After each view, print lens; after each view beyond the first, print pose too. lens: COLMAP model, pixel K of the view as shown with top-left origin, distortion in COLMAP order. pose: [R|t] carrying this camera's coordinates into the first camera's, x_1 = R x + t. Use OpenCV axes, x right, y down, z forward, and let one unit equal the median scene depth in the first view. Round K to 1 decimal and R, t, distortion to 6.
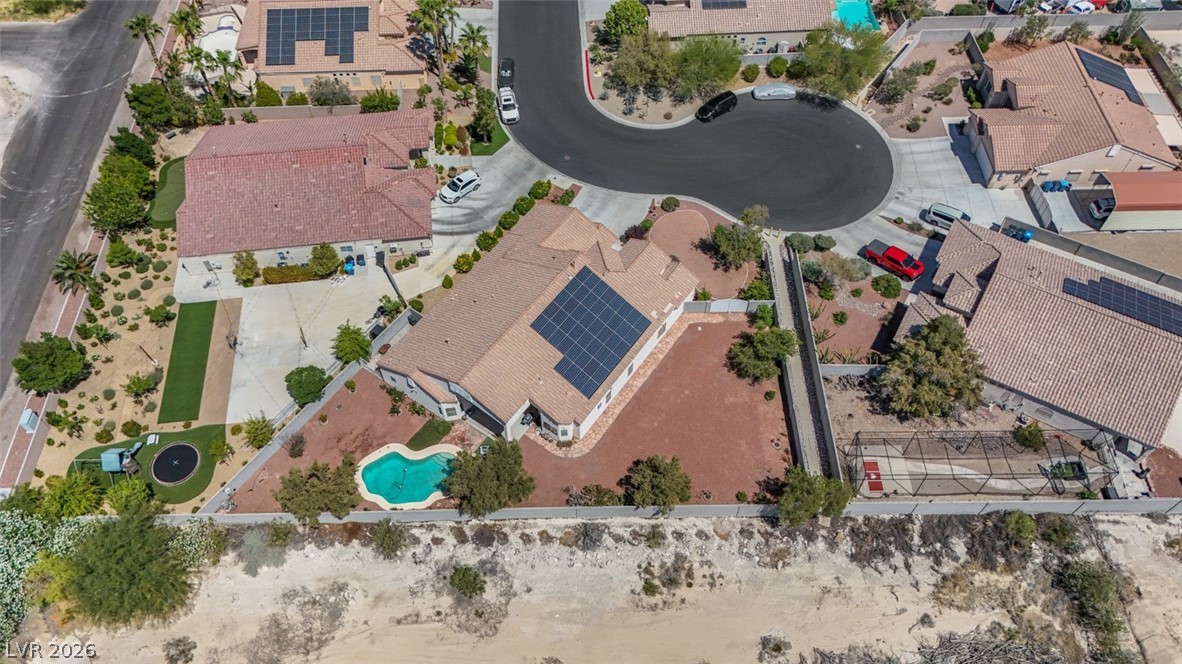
lens RADIAL K [[872.9, 0, 592.8], [0, 872.9, 337.6], [0, 0, 1]] dist [0.059883, -0.048069]
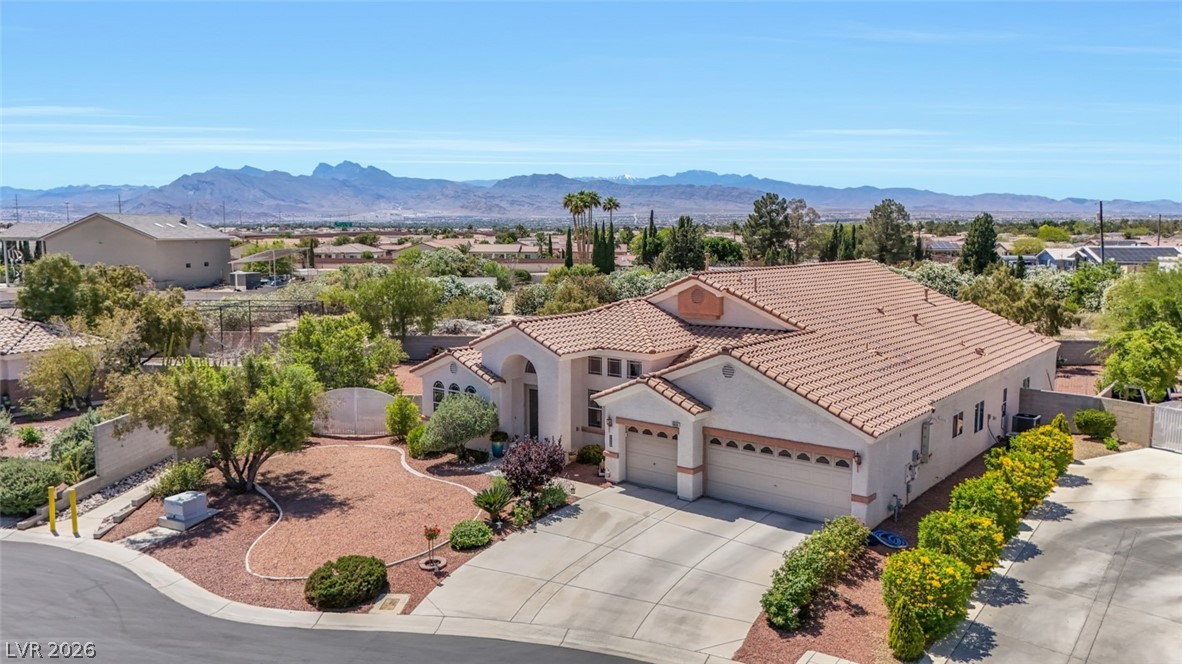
lens RADIAL K [[870.0, 0, 591.0], [0, 870.0, 332.0], [0, 0, 1]] dist [0.089858, -0.109108]
pose [[-0.997850, -0.001494, 0.065515, 0.008883], [0.056525, 0.486189, 0.872023, -0.473174], [-0.033155, 0.873852, -0.485060, 1.275847]]
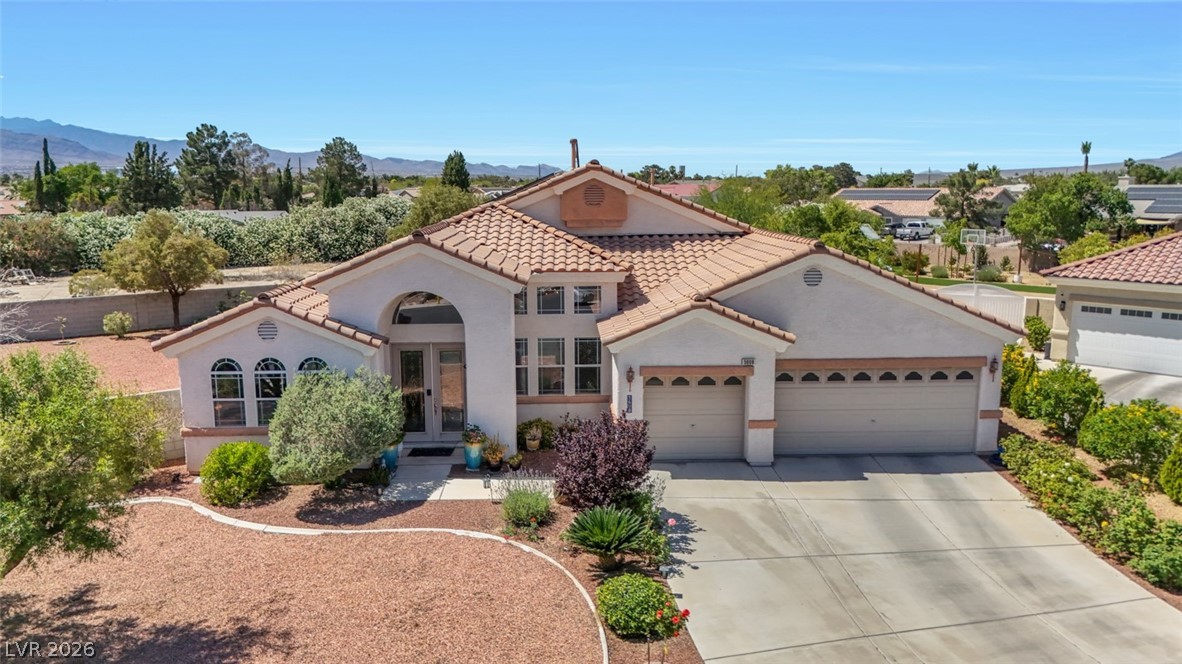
lens RADIAL K [[872.9, 0, 592.8], [0, 872.9, 337.6], [0, 0, 1]] dist [0.059883, -0.048069]
pose [[-0.796443, 0.110754, -0.594484, 0.179799], [-0.486951, 0.465431, 0.739089, -0.305700], [0.358549, 0.878127, -0.316758, 1.191031]]
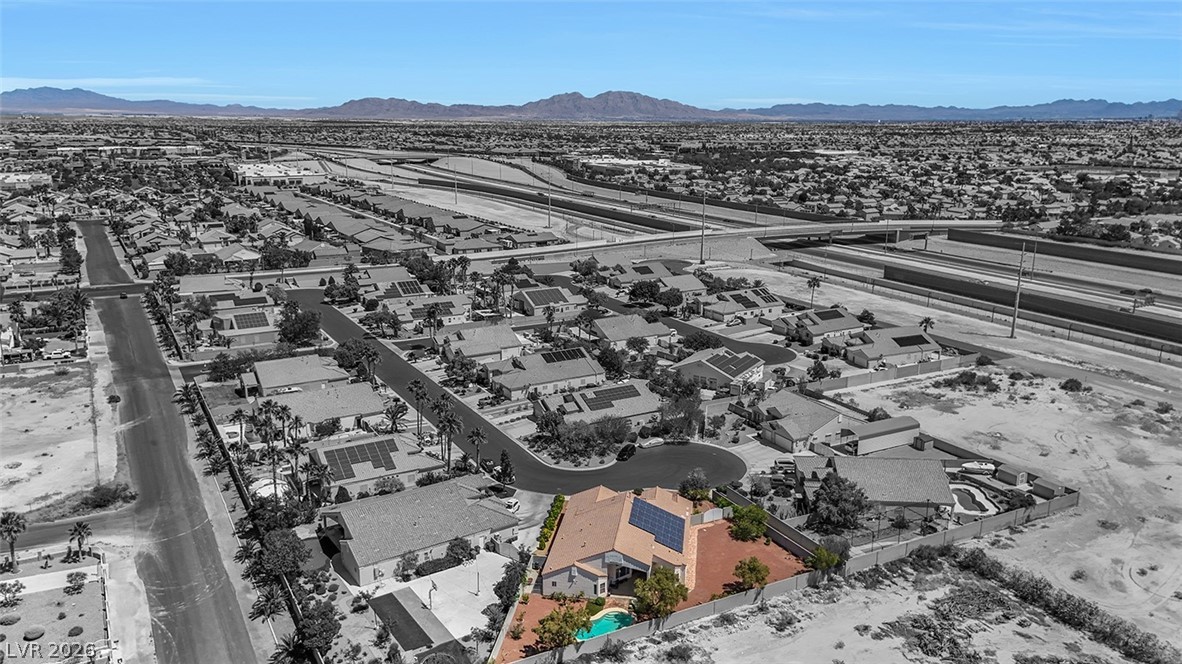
lens RADIAL K [[872.9, 0, 592.8], [0, 872.9, 337.6], [0, 0, 1]] dist [0.059883, -0.048069]
pose [[0.892791, -0.105109, 0.438036, -0.775460], [0.360846, 0.748952, -0.555752, 0.581298], [-0.269654, 0.654234, 0.706586, -0.319207]]
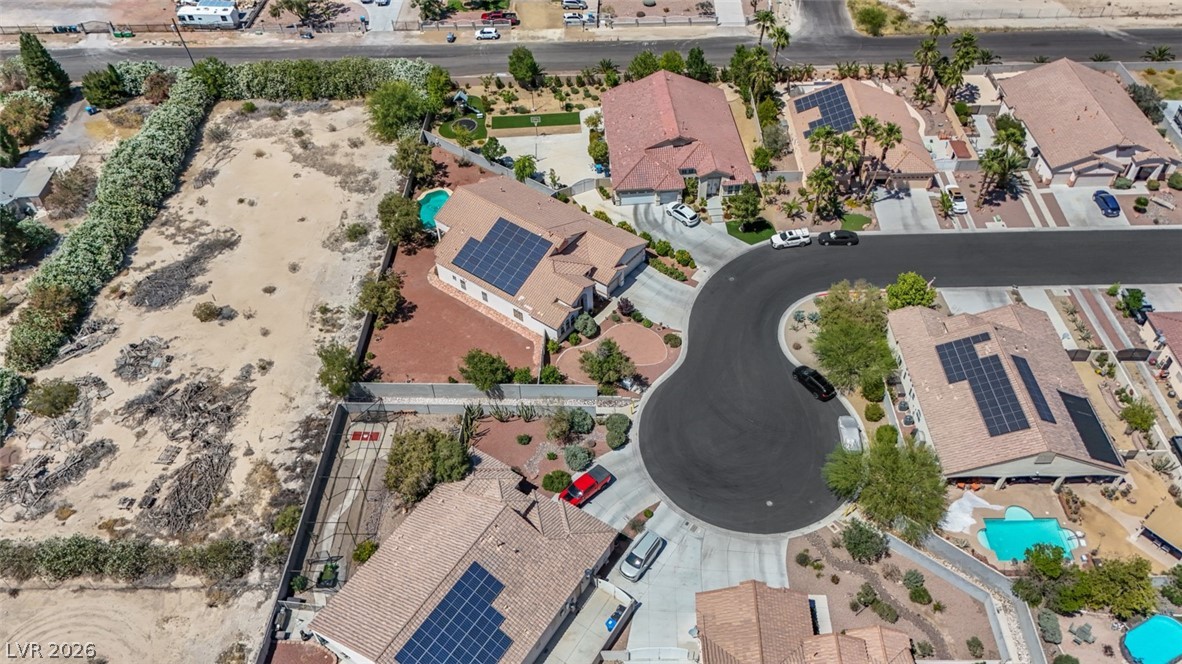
lens RADIAL K [[872.9, 0, 592.8], [0, 872.9, 337.6], [0, 0, 1]] dist [0.059883, -0.048069]
pose [[-0.048778, 0.719778, -0.692489, 1.018471], [-0.799227, 0.387695, 0.459270, -0.692938], [0.599047, 0.575858, 0.556355, 0.406227]]
